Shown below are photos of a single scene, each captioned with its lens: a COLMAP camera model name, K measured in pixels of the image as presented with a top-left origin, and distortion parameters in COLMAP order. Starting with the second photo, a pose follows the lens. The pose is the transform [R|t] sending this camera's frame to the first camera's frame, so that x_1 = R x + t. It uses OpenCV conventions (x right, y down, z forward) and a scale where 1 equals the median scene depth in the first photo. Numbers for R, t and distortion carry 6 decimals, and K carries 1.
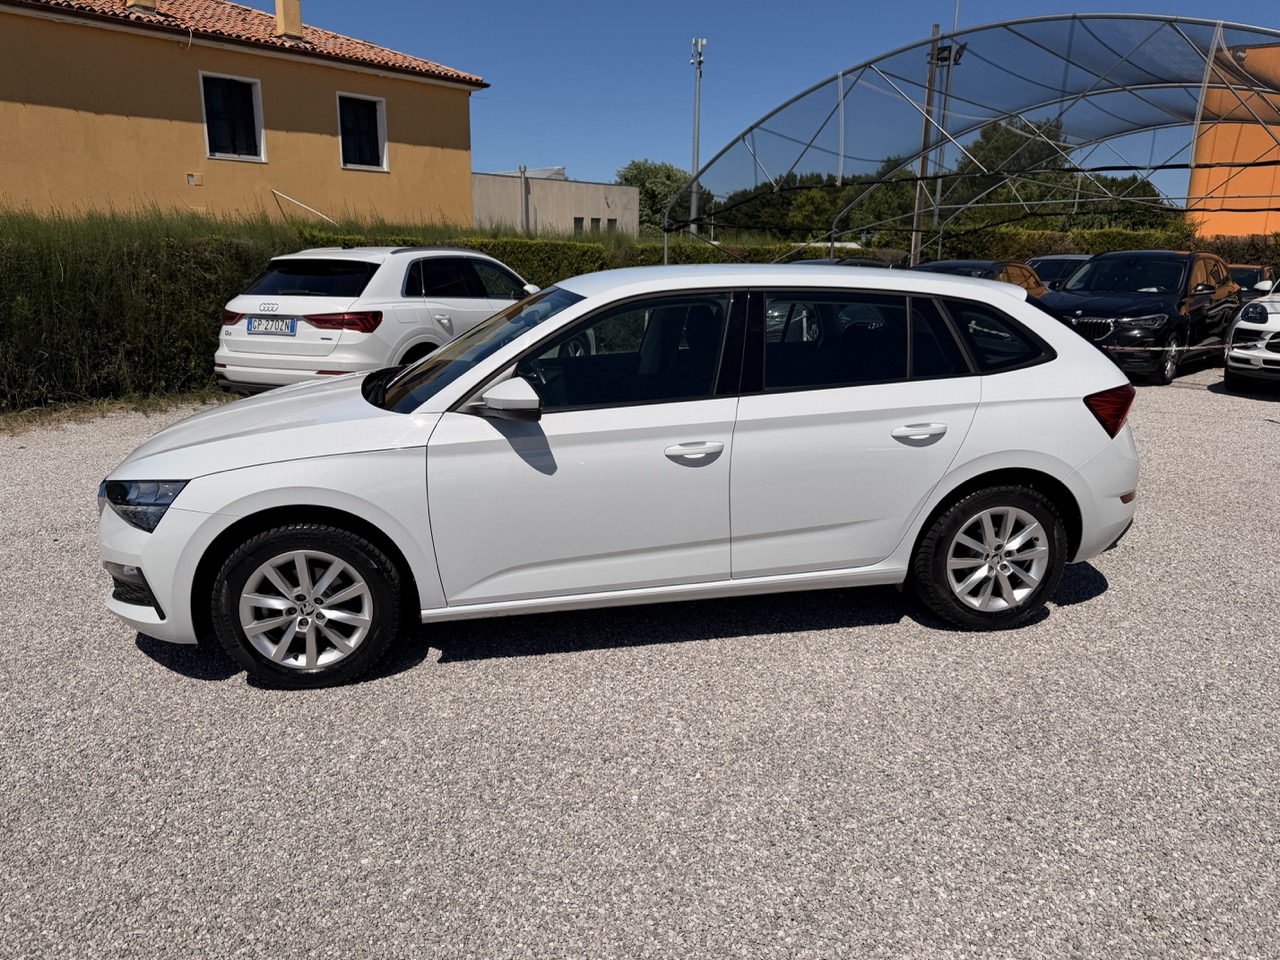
lens RADIAL K [[928.1, 0, 627.9], [0, 928.1, 480.2], [0, 0, 1]] dist [0.019664, -0.028363]
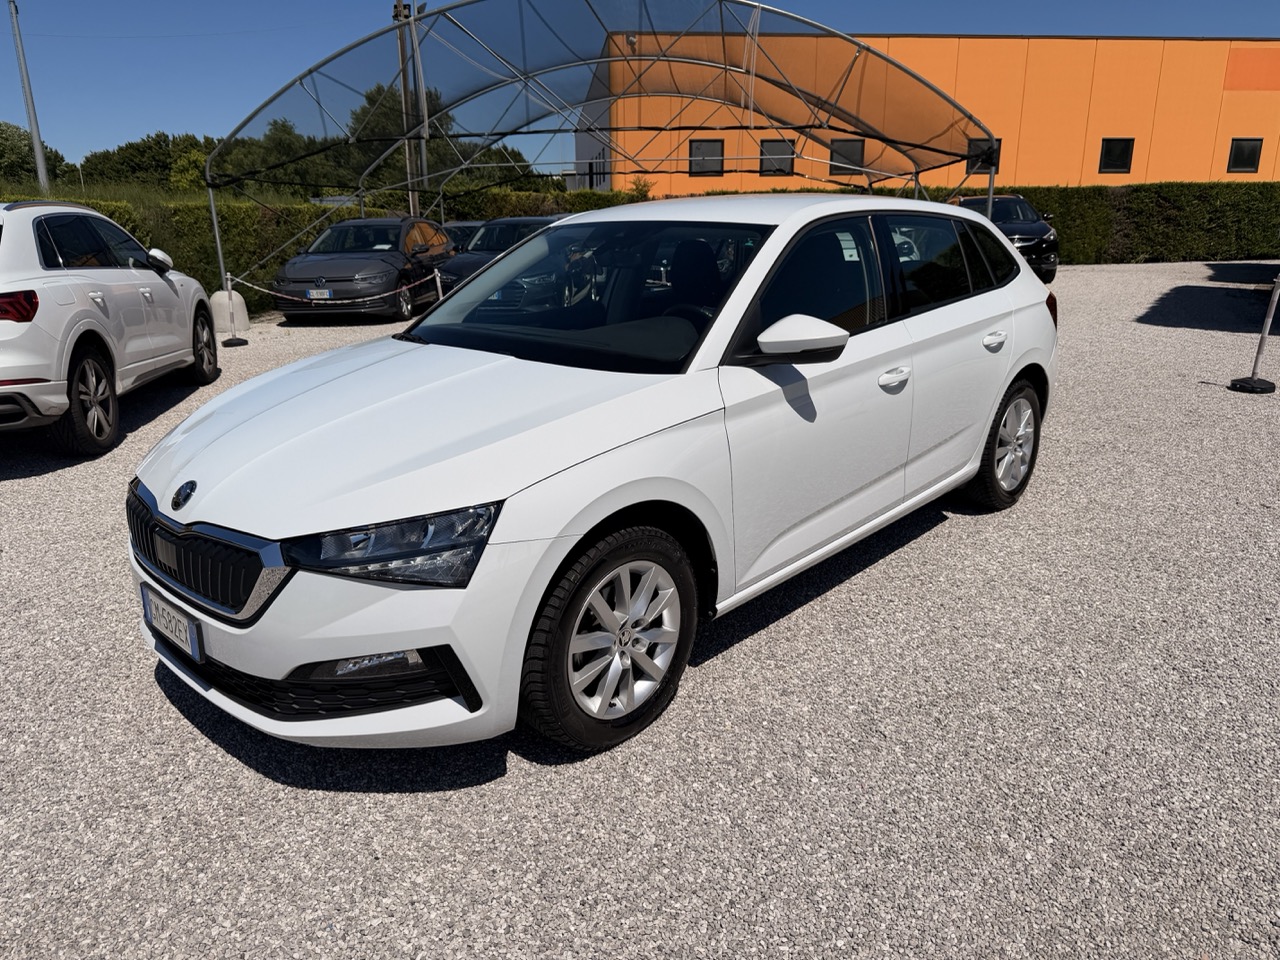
lens RADIAL K [[928.1, 0, 637.6], [0, 928.1, 484.0], [0, 0, 1]] dist [0.019664, -0.028363]
pose [[0.795771, -0.184072, 0.576945, -0.168467], [0.164120, 0.982586, 0.087123, -0.011879], [-0.582935, 0.025359, 0.812123, 0.081716]]
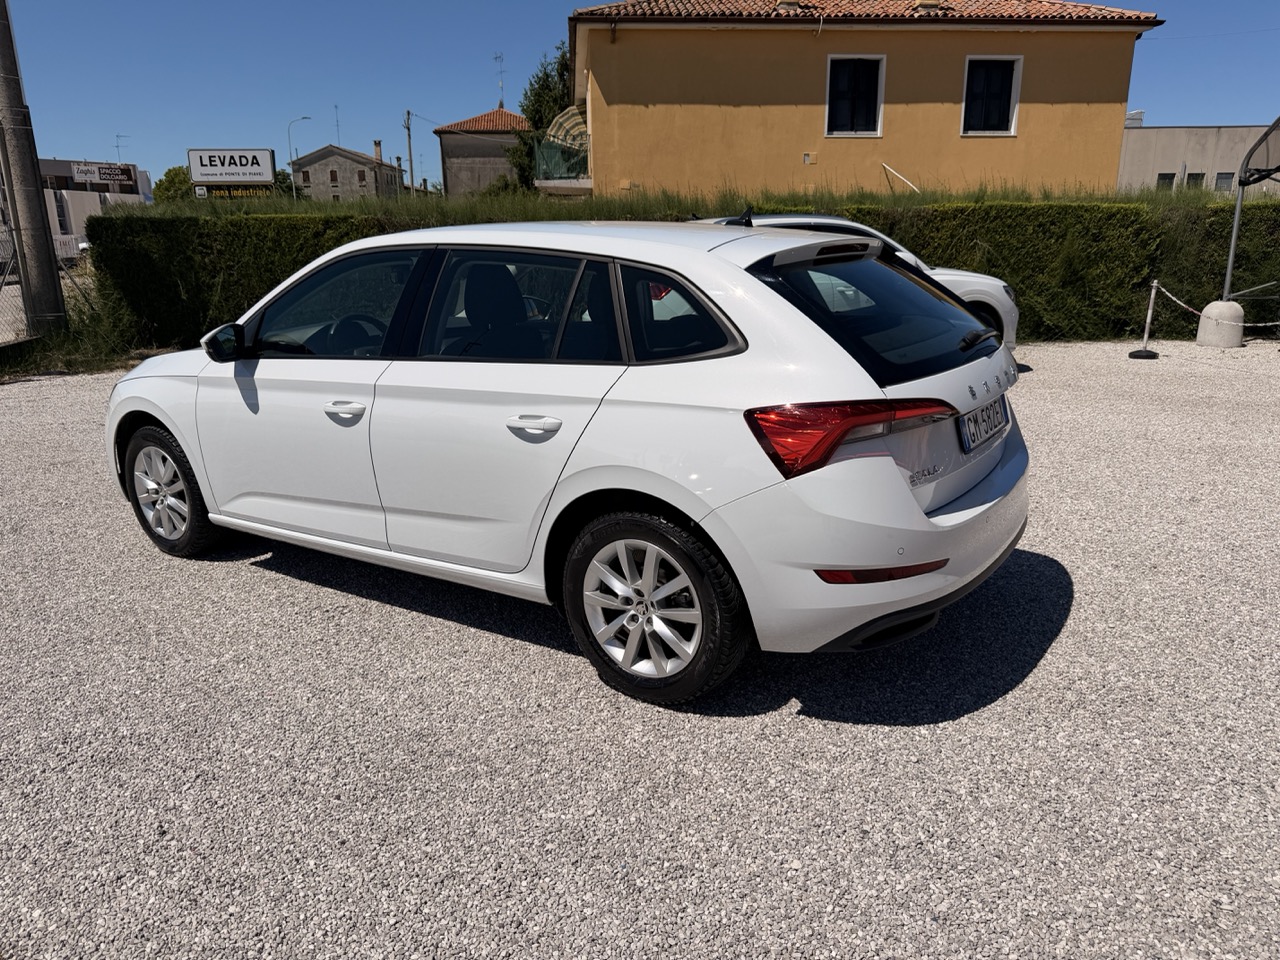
lens RADIAL K [[928.1, 0, 647.9], [0, 928.1, 482.5], [0, 0, 1]] dist [0.019664, -0.028363]
pose [[0.709817, 0.172479, -0.682942, 0.227433], [-0.154160, 0.984092, 0.088308, -0.021389], [0.687309, 0.042599, 0.725115, 0.115066]]
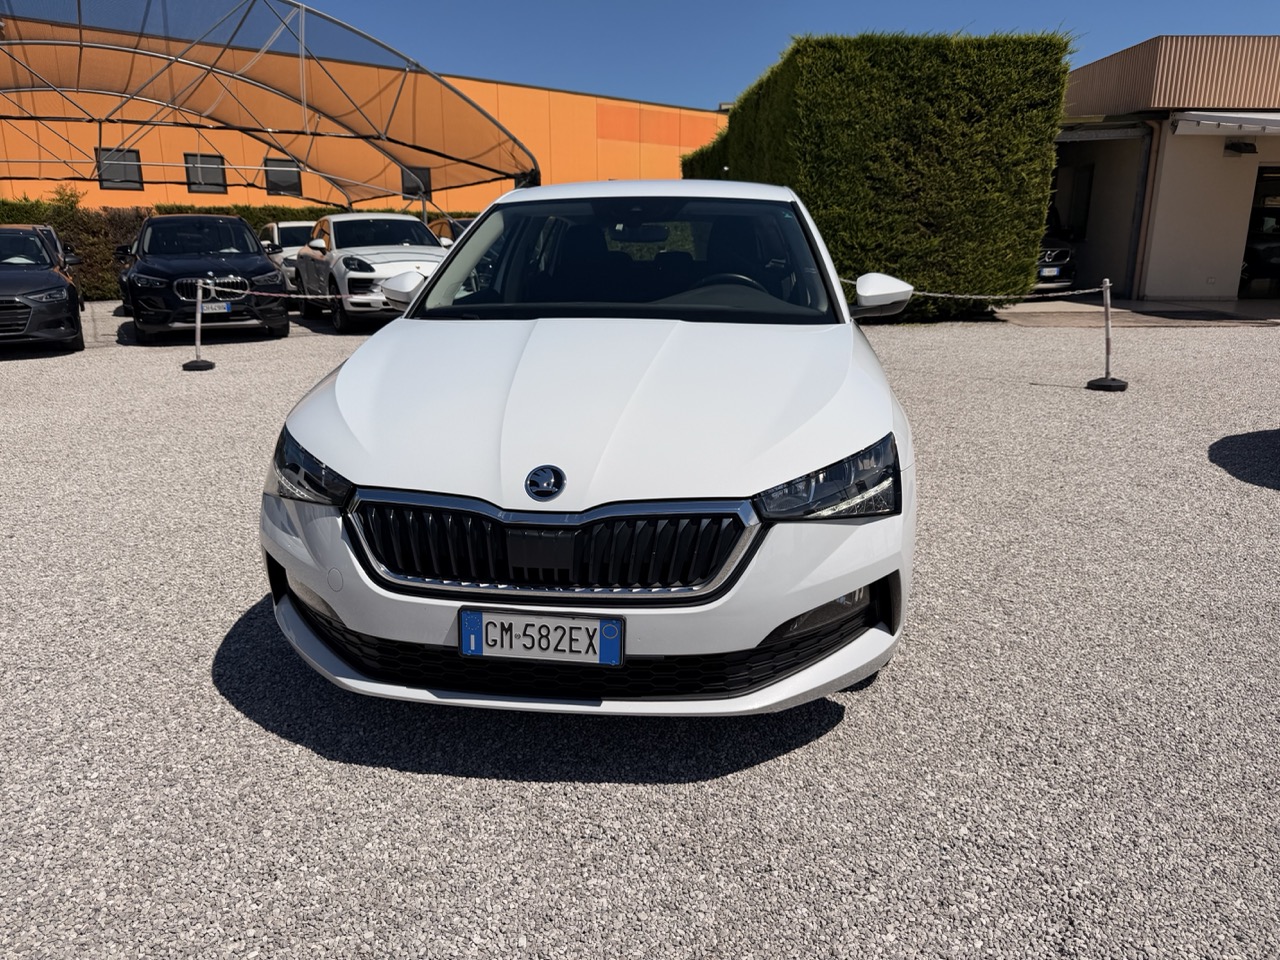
lens RADIAL K [[928.1, 0, 642.8], [0, 928.1, 482.0], [0, 0, 1]] dist [0.019664, -0.028363]
pose [[0.273521, -0.248026, 0.929338, -0.260841], [0.235364, 0.954069, 0.185355, -0.030690], [-0.932625, 0.168034, 0.319334, 0.204397]]
